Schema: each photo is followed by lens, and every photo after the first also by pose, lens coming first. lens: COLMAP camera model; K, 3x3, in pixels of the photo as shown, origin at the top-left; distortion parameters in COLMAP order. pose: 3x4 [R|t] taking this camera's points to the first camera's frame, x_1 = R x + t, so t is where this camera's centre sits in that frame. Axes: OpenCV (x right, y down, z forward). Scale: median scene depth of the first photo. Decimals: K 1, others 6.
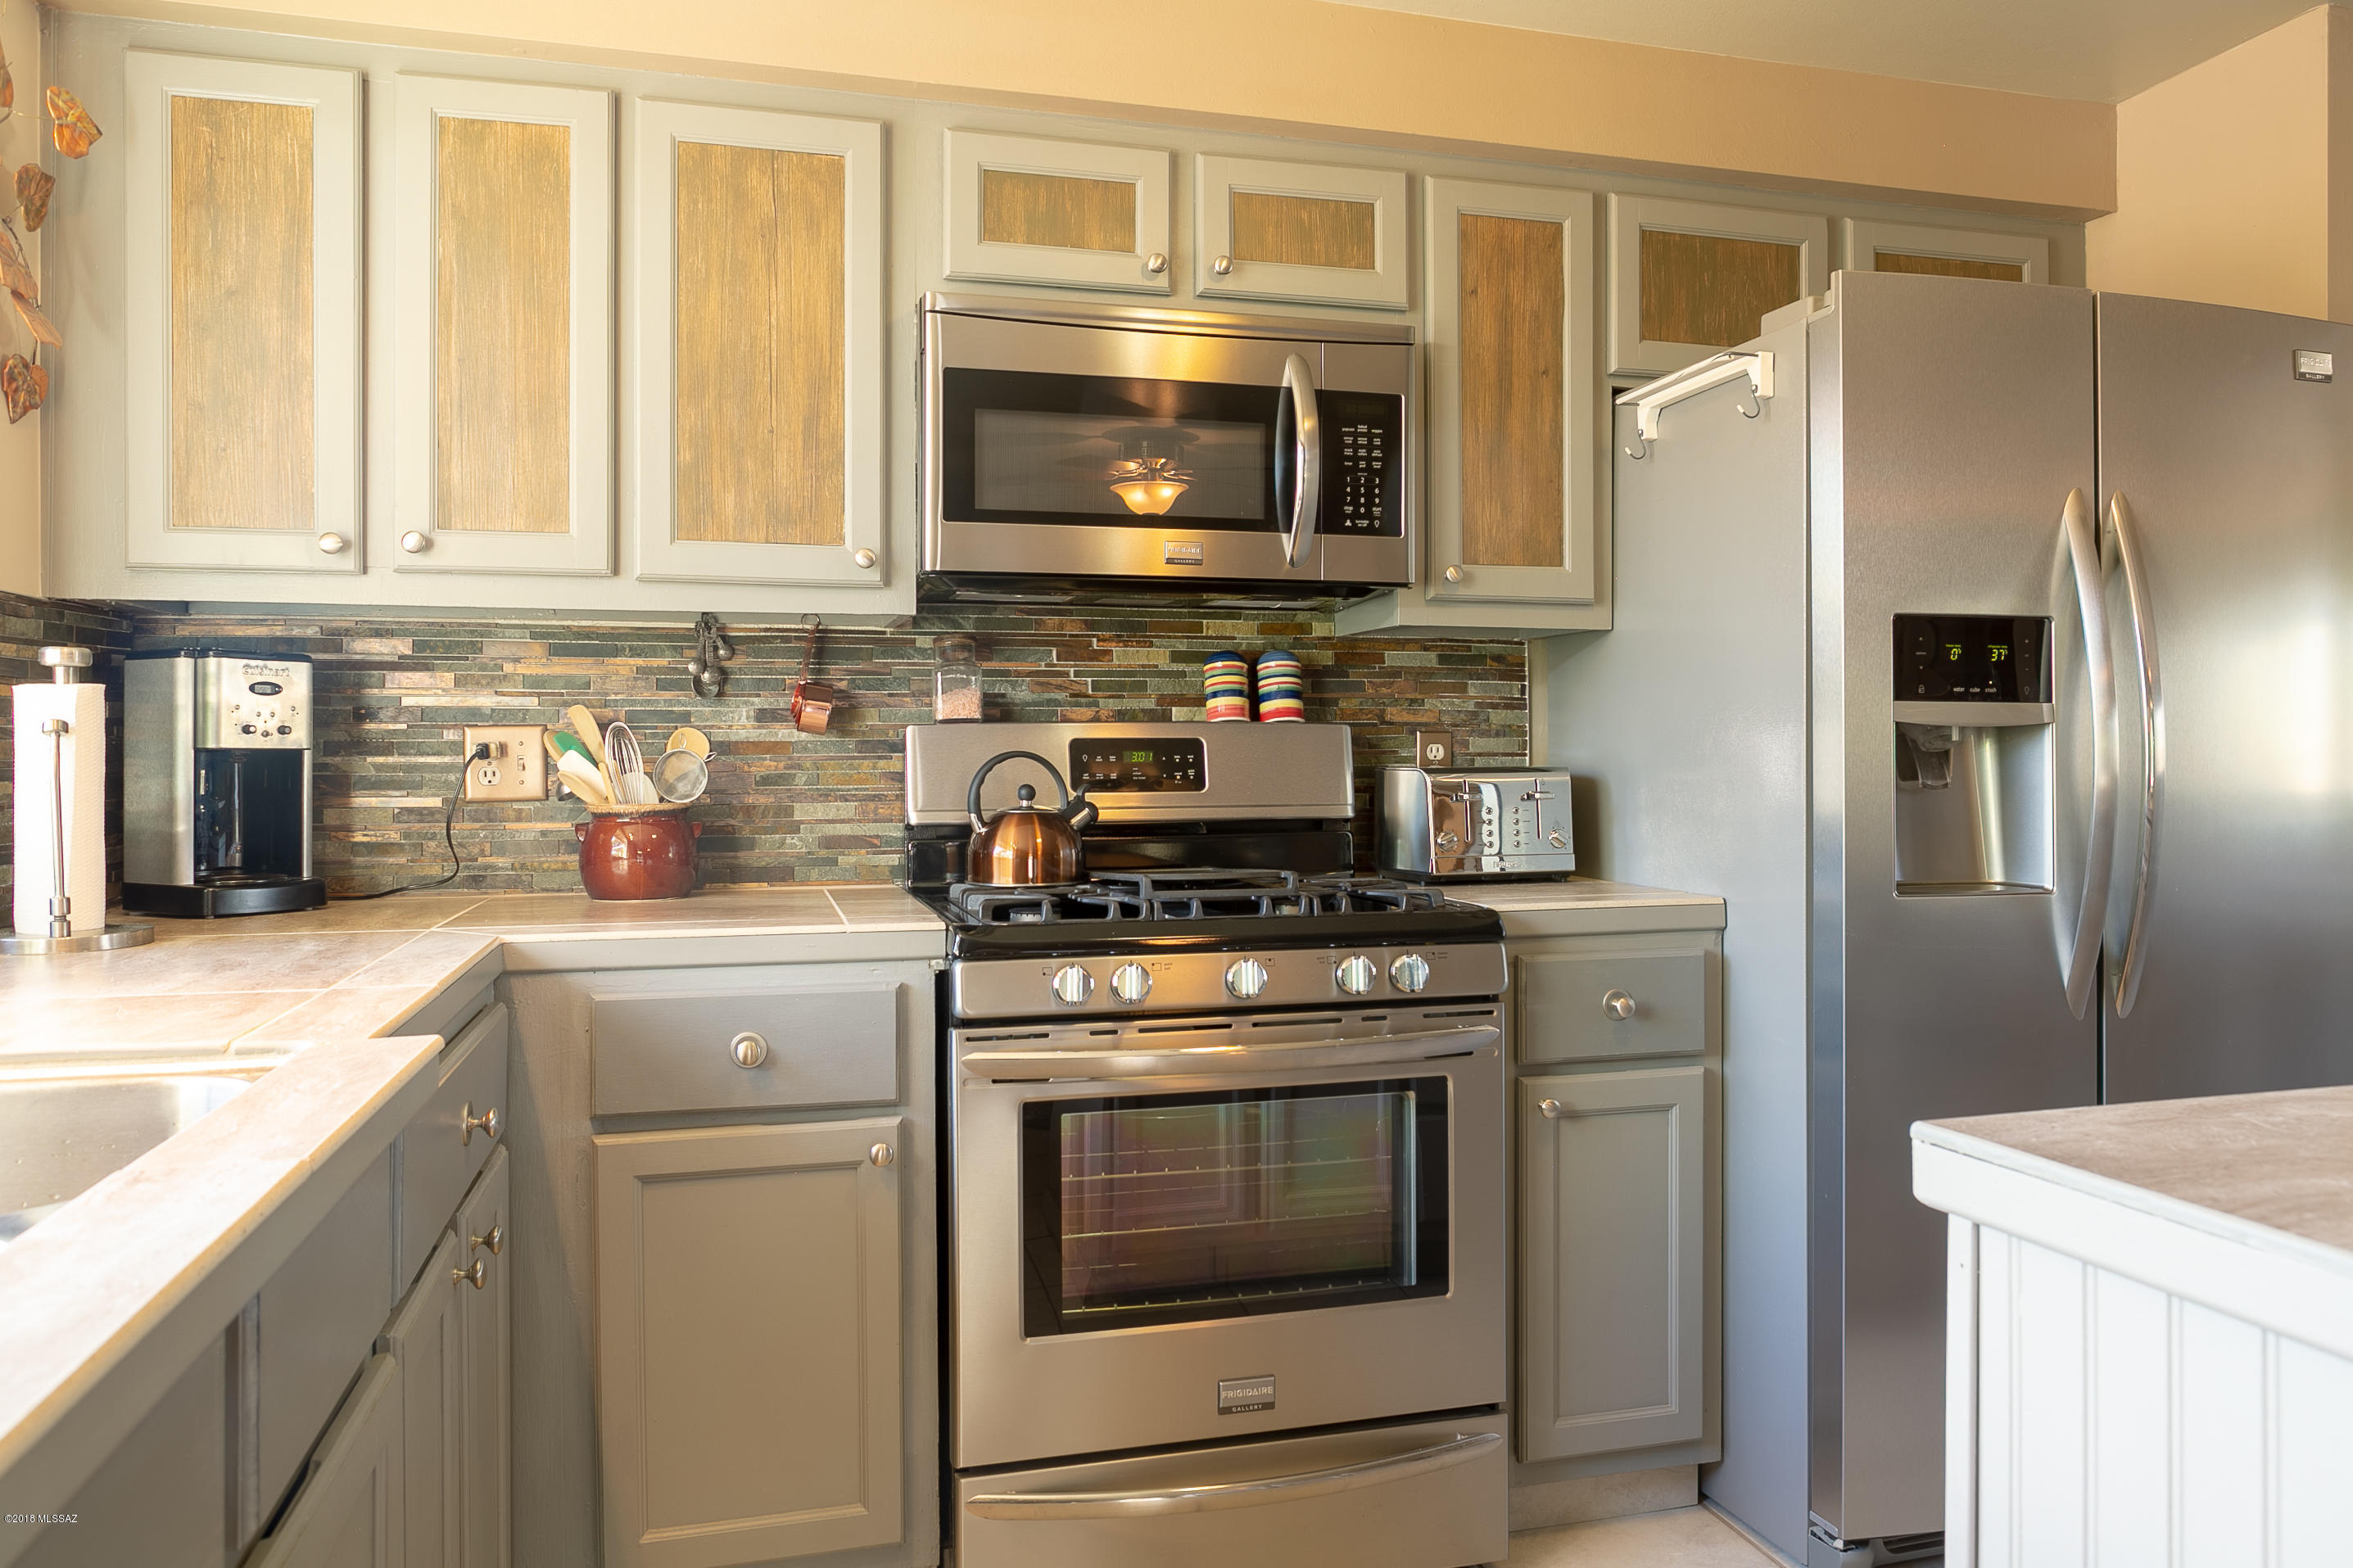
lens RADIAL K [[1611.9, 0, 1177.6], [0, 1611.9, 748.4], [0, 0, 1]] dist [-0.014441, 0.003581]
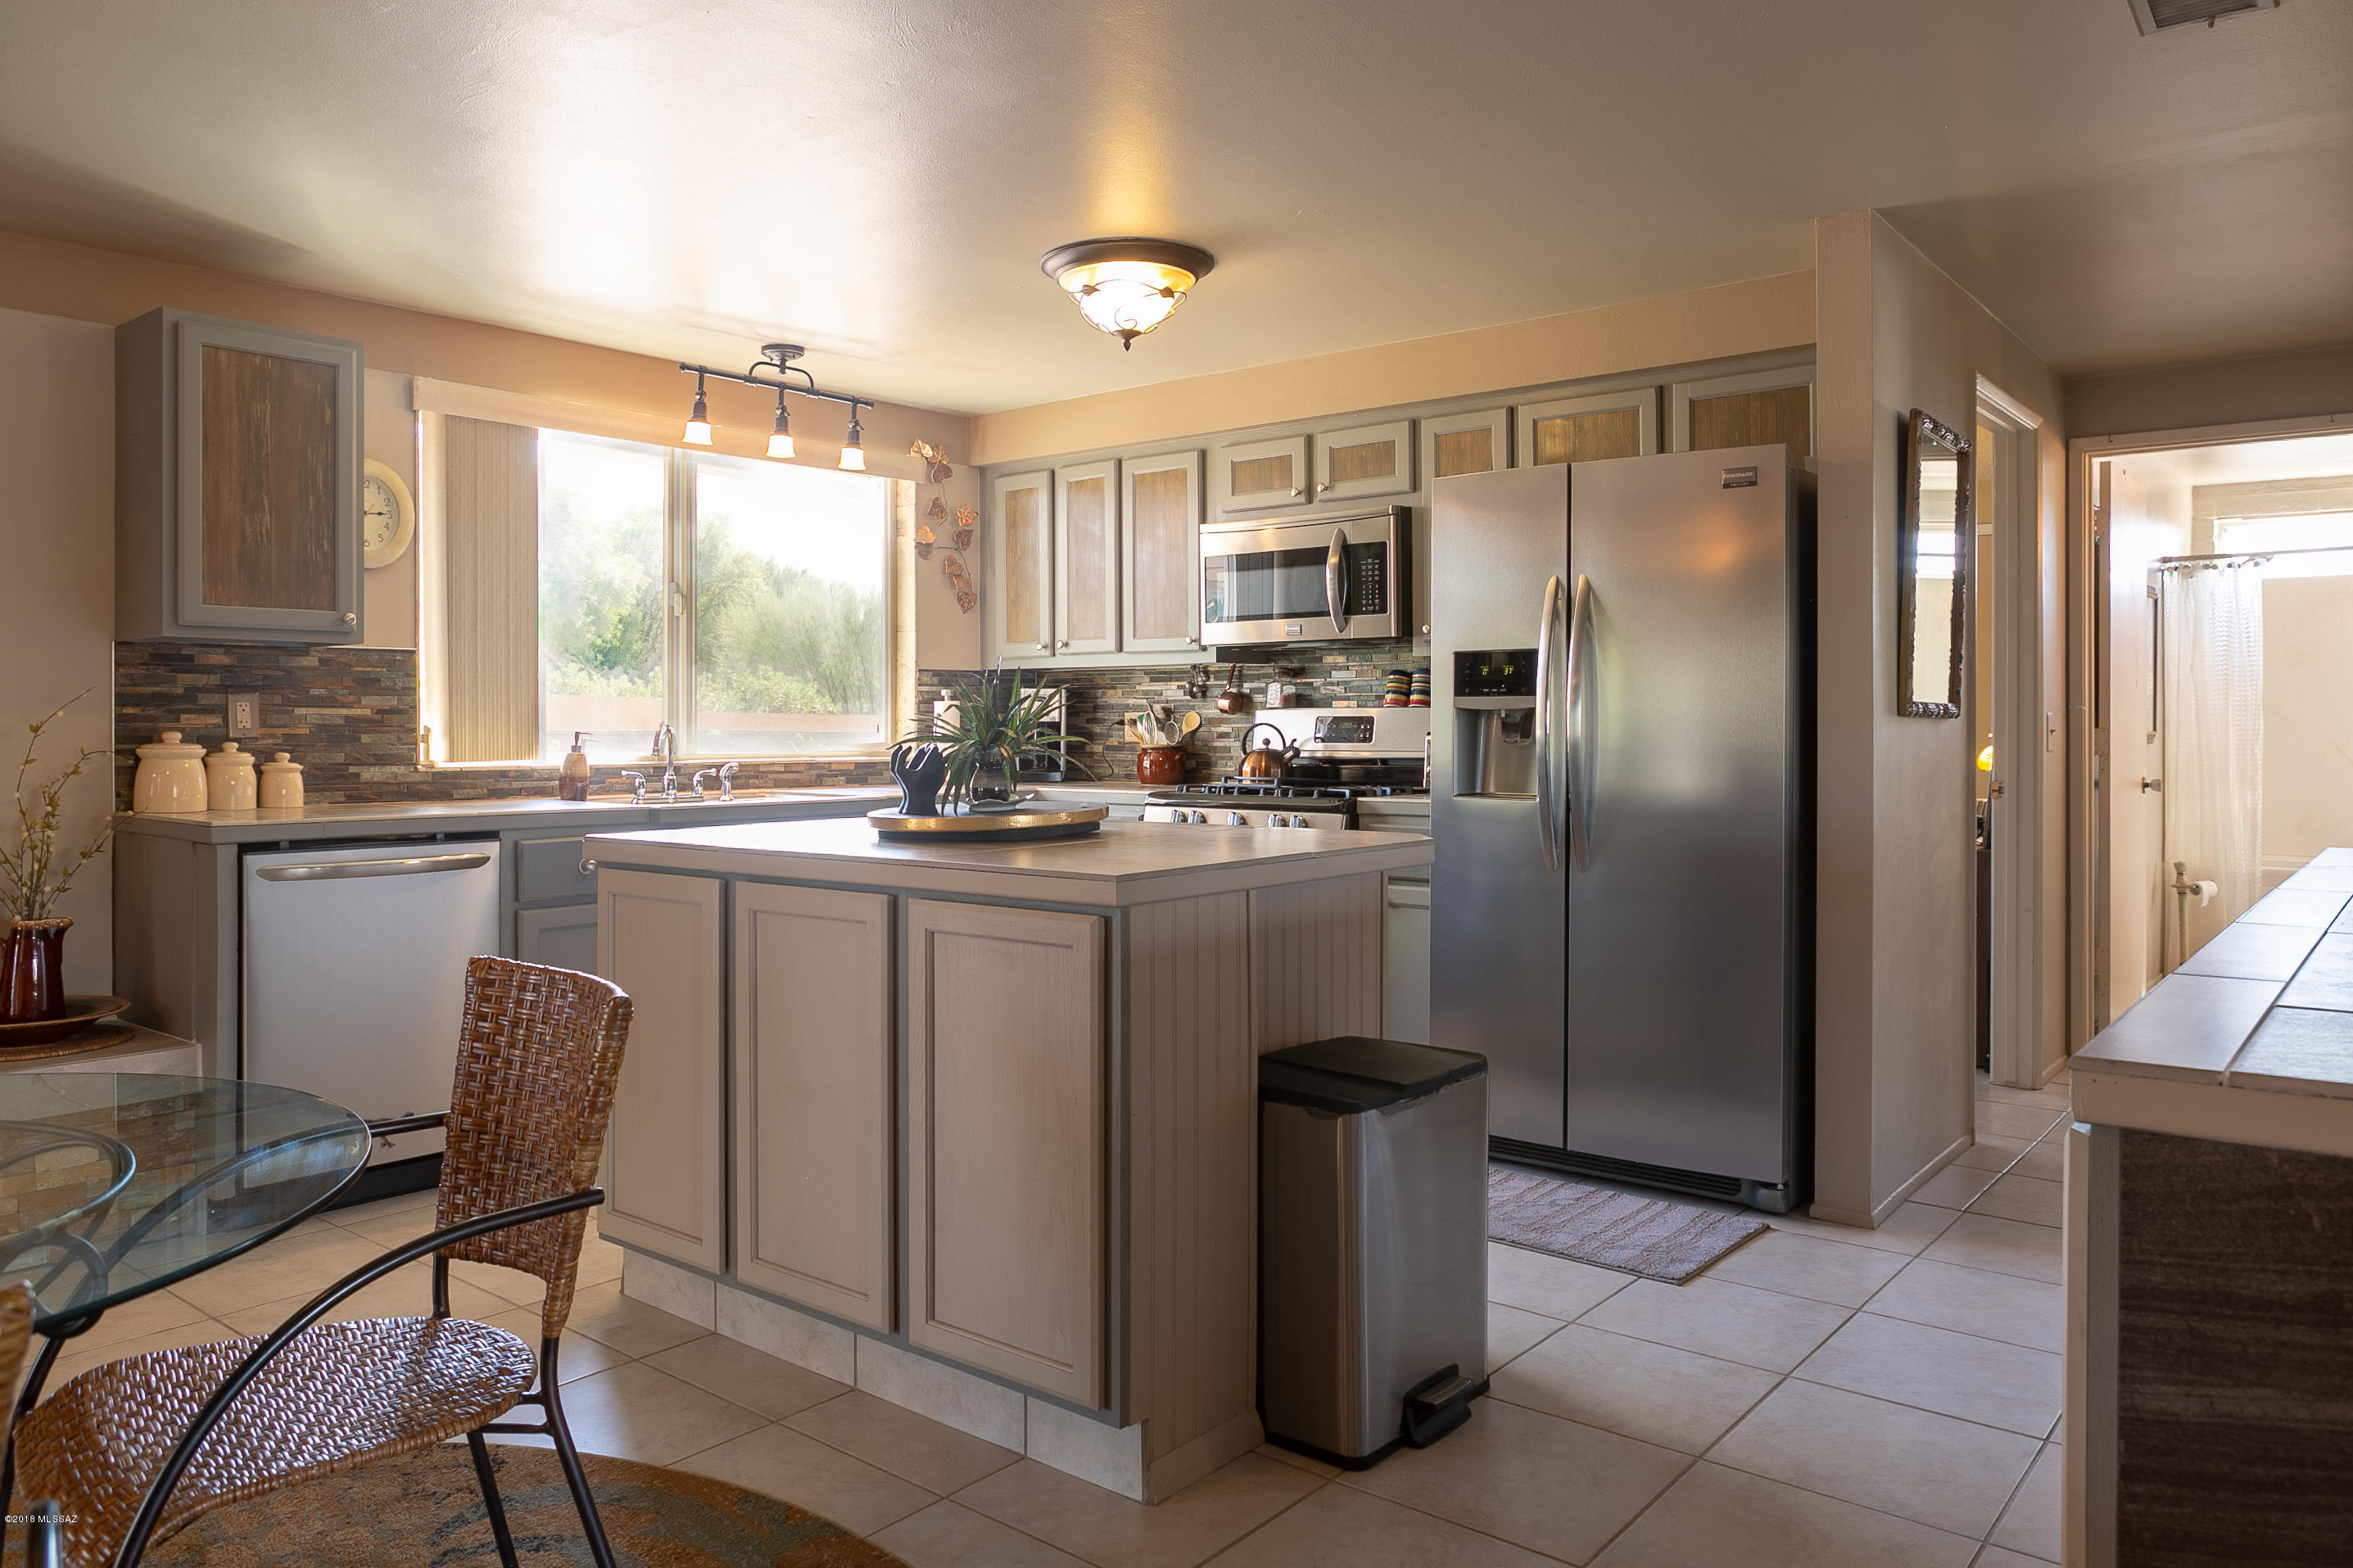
lens RADIAL K [[1617.9, 0, 1176.3], [0, 1617.9, 741.3], [0, 0, 1]] dist [-0.026160, 0.009199]
pose [[0.581359, 0.009940, -0.813587, 1.622005], [0.002857, 0.999894, 0.014258, -0.004084], [0.813642, -0.010613, 0.581269, -0.363855]]
